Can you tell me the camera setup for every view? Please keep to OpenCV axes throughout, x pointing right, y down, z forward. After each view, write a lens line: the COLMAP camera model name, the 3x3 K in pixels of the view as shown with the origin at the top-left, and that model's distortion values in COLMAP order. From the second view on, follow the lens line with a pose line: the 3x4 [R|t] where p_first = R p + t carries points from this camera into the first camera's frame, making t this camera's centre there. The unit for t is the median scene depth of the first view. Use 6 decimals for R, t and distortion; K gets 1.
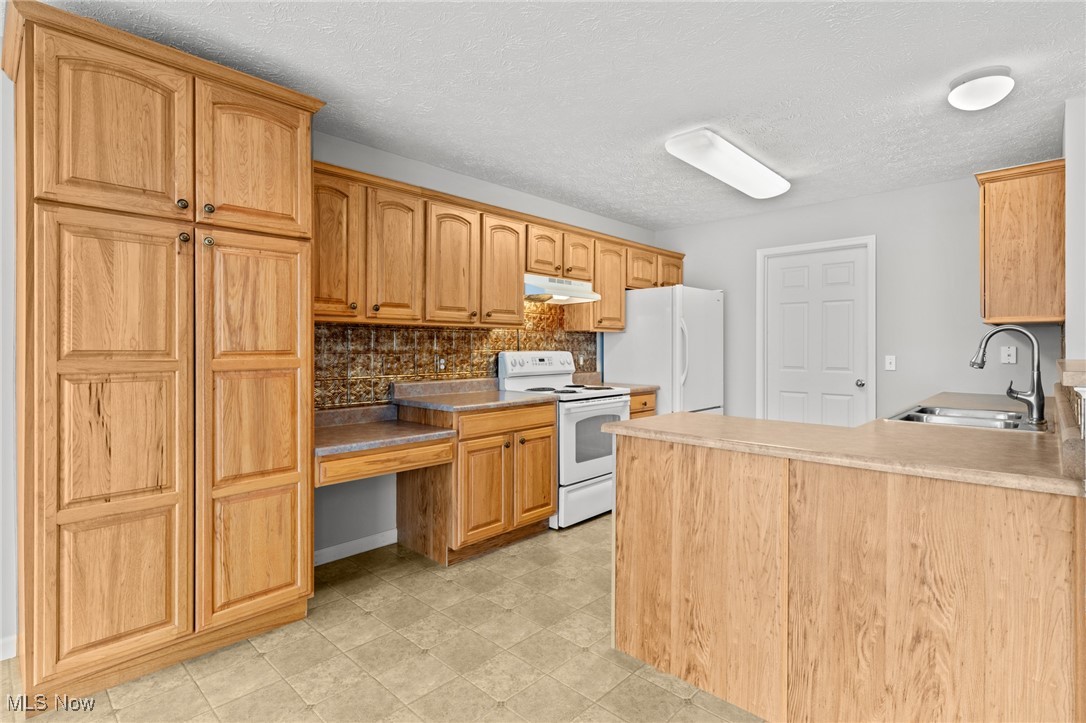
lens RADIAL K [[534.7, 0, 533.7], [0, 534.7, 353.1], [0, 0, 1]] dist [0.005836, -0.000528]
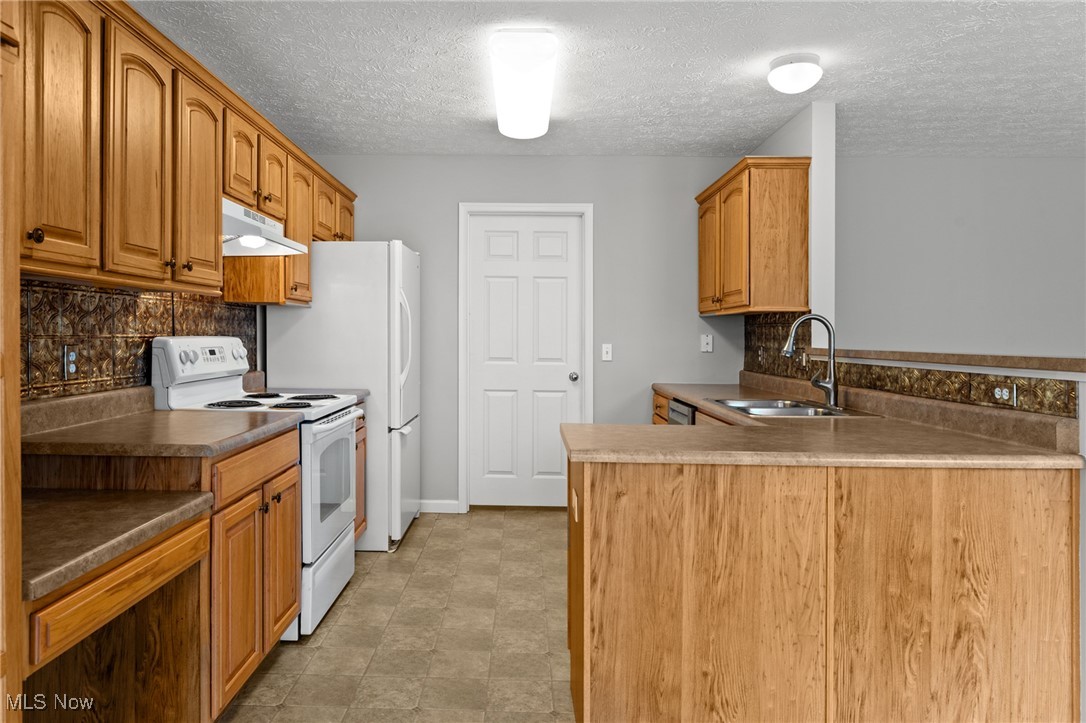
lens RADIAL K [[762.6, 0, 511.0], [0, 762.6, 347.0], [0, 0, 1]] dist [0.002551, 0.003380]
pose [[0.732568, -0.003154, 0.680687, -0.569706], [-0.003352, 0.999960, 0.008242, -0.000302], [-0.680686, -0.008319, 0.732528, 0.371433]]
